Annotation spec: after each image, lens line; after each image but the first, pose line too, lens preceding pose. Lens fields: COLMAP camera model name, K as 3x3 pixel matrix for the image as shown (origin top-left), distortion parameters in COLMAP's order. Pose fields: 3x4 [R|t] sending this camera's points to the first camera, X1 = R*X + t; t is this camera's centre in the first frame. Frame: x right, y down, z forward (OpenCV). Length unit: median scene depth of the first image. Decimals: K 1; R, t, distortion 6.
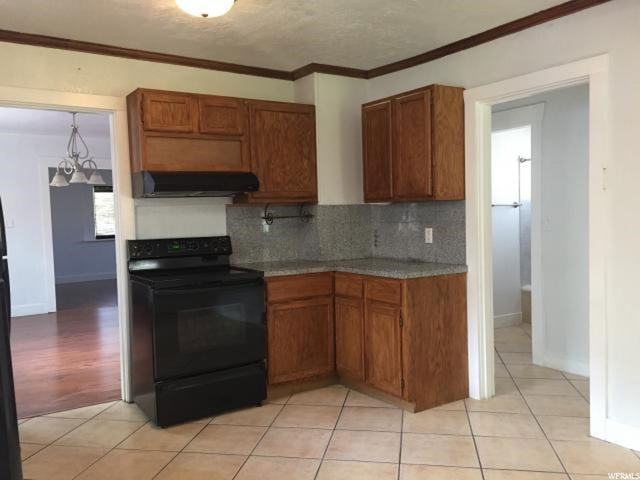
lens RADIAL K [[544.1, 0, 319.0], [0, 544.1, 240.7], [0, 0, 1]] dist [0.066822, -0.026029]
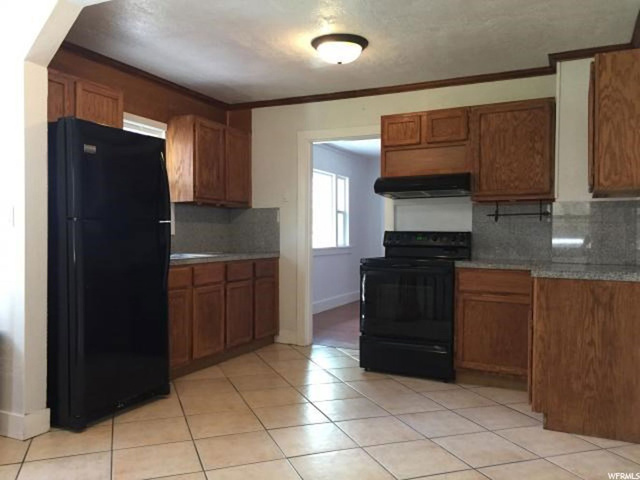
lens RADIAL K [[544.1, 0, 318.7], [0, 544.1, 239.4], [0, 0, 1]] dist [0.066822, -0.026029]
pose [[0.512950, 0.037078, -0.857618, 0.688764], [-0.064473, 0.997909, 0.004581, 0.023502], [0.855994, 0.052943, 0.514268, 0.189347]]
